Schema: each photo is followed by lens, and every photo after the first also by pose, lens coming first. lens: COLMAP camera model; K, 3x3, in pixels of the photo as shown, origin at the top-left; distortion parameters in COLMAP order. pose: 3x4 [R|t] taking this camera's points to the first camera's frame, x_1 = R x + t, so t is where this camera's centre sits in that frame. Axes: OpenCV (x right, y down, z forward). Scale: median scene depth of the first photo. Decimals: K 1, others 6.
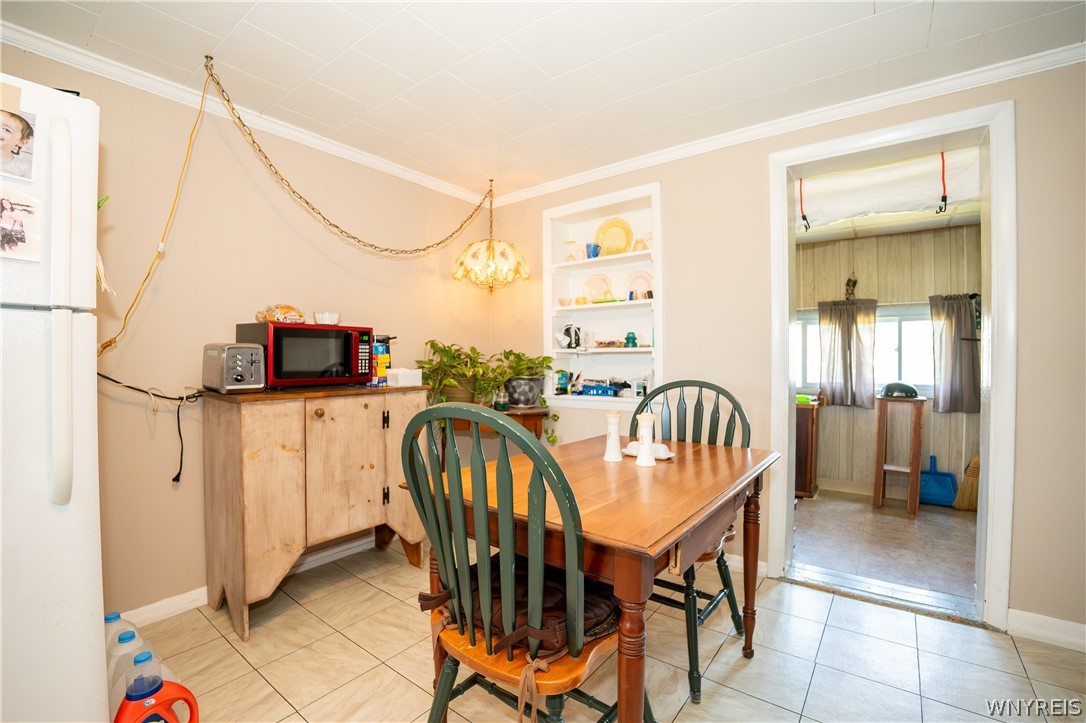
lens RADIAL K [[474.5, 0, 543.4], [0, 474.5, 369.2], [0, 0, 1]] dist [-0.054466, 0.006646]
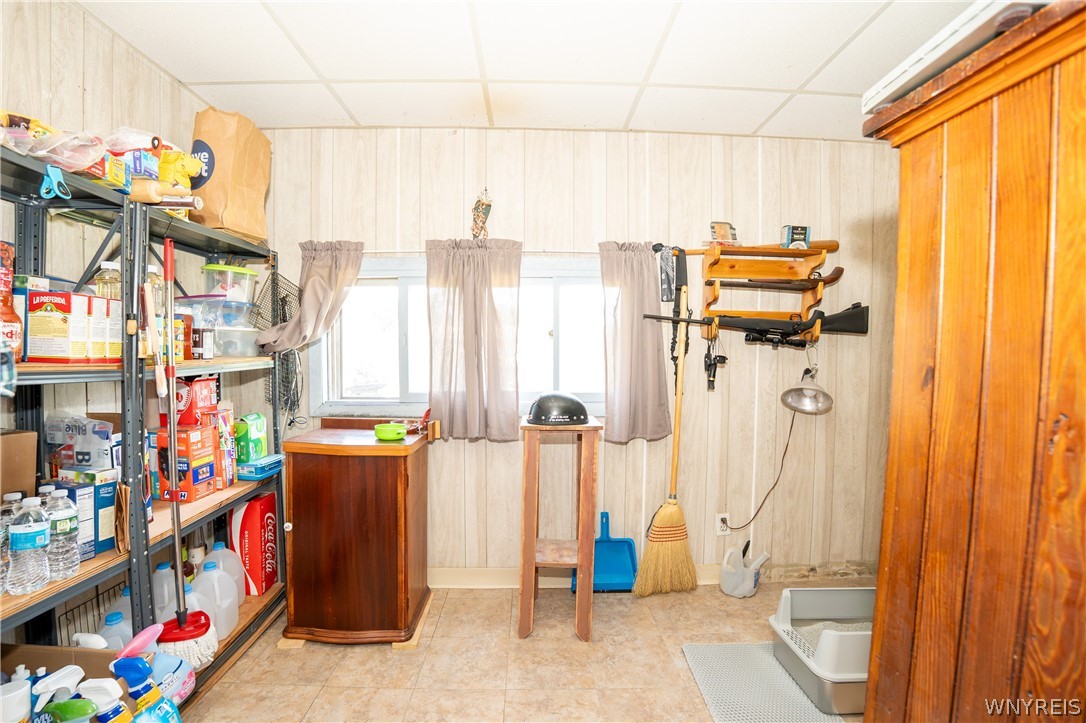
lens RADIAL K [[474.5, 0, 546.3], [0, 474.5, 369.4], [0, 0, 1]] dist [-0.054466, 0.006646]
pose [[0.784025, -0.013633, 0.620579, 0.127221], [0.003738, 0.999844, 0.017243, -0.002532], [-0.620718, -0.011199, 0.783954, 0.173860]]
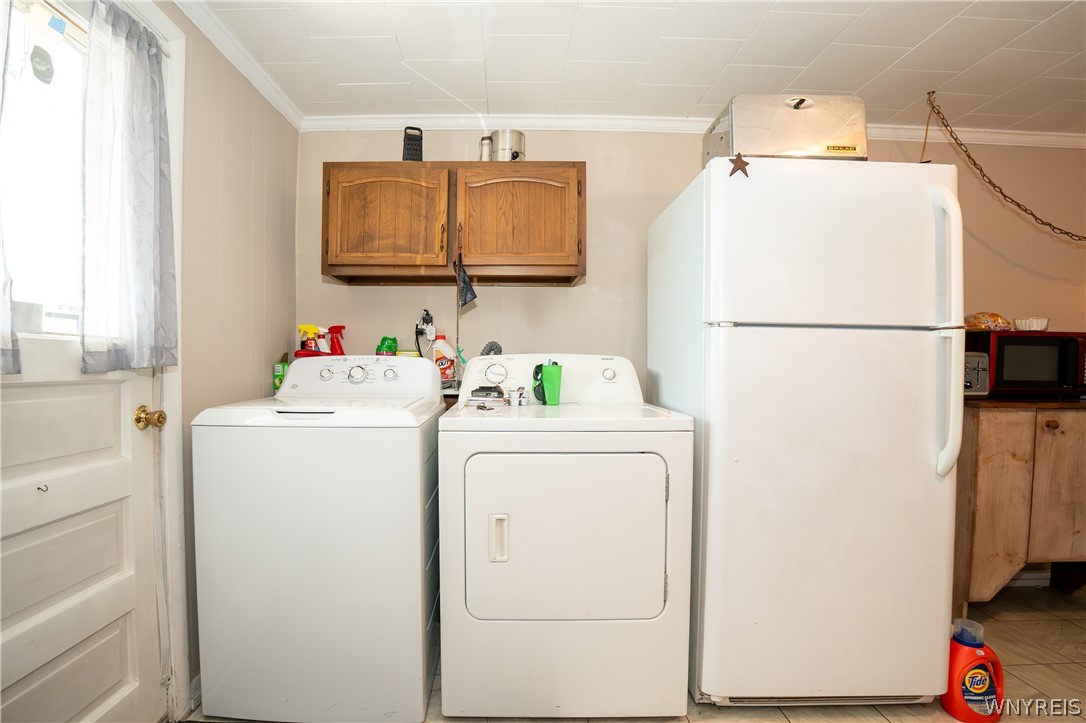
lens RADIAL K [[508.1, 0, 541.1], [0, 508.1, 365.8], [0, 0, 1]] dist [-0.041600, -0.000601]
pose [[0.594594, 0.014822, -0.803889, -0.341664], [-0.029271, 0.999566, -0.003220, 0.008439], [0.803493, 0.025445, 0.594770, -0.458967]]
